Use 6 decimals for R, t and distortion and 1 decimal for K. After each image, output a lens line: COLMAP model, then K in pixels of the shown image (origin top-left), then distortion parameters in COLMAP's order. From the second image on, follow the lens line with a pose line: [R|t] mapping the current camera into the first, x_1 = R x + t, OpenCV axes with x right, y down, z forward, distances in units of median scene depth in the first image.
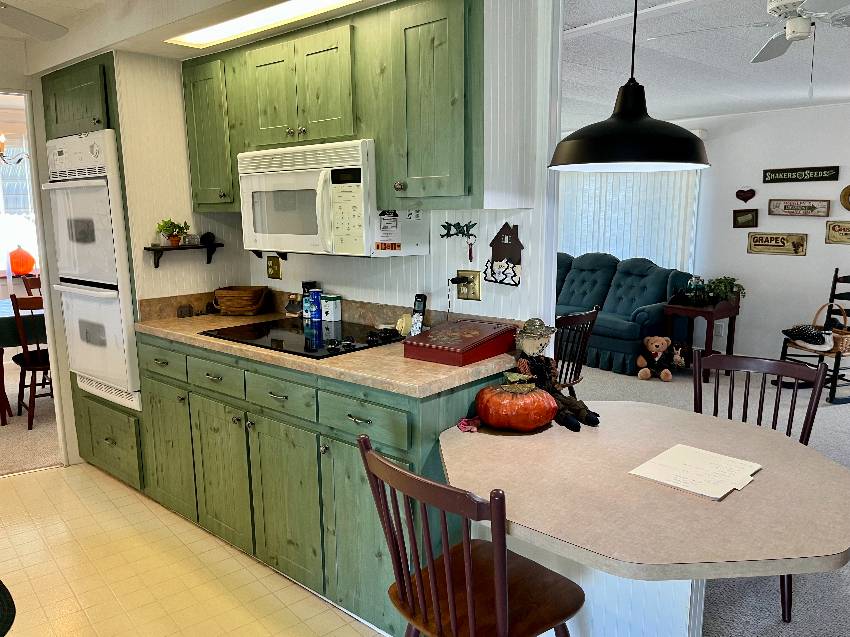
lens RADIAL K [[636.4, 0, 425.0], [0, 636.4, 318.5], [0, 0, 1]] dist [0.060581, -0.090595]
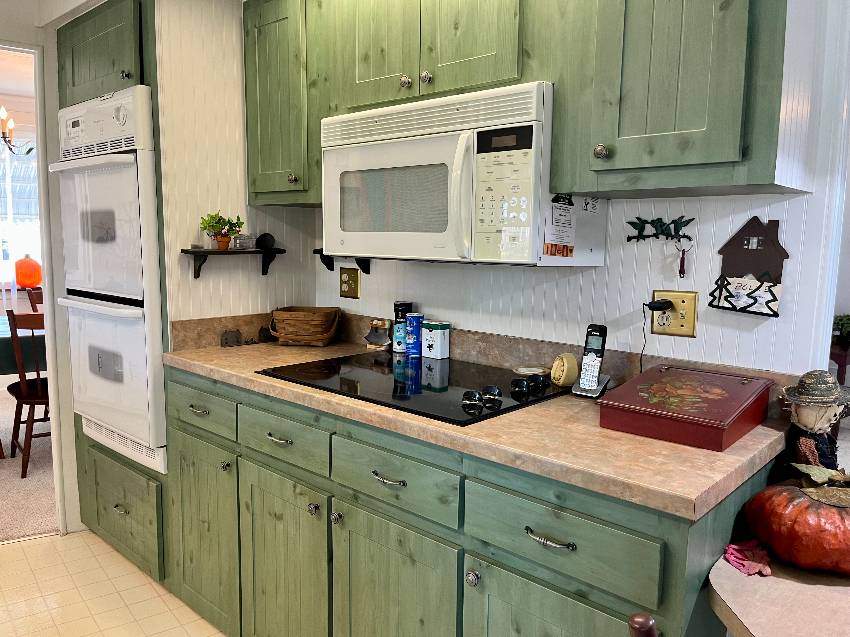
lens RADIAL K [[636.4, 0, 425.0], [0, 636.4, 318.5], [0, 0, 1]] dist [0.060581, -0.090595]
pose [[0.999401, 0.028782, -0.019213, -0.156190], [-0.029595, 0.998617, -0.043462, -0.009781], [0.017935, 0.044005, 0.998870, 0.302380]]
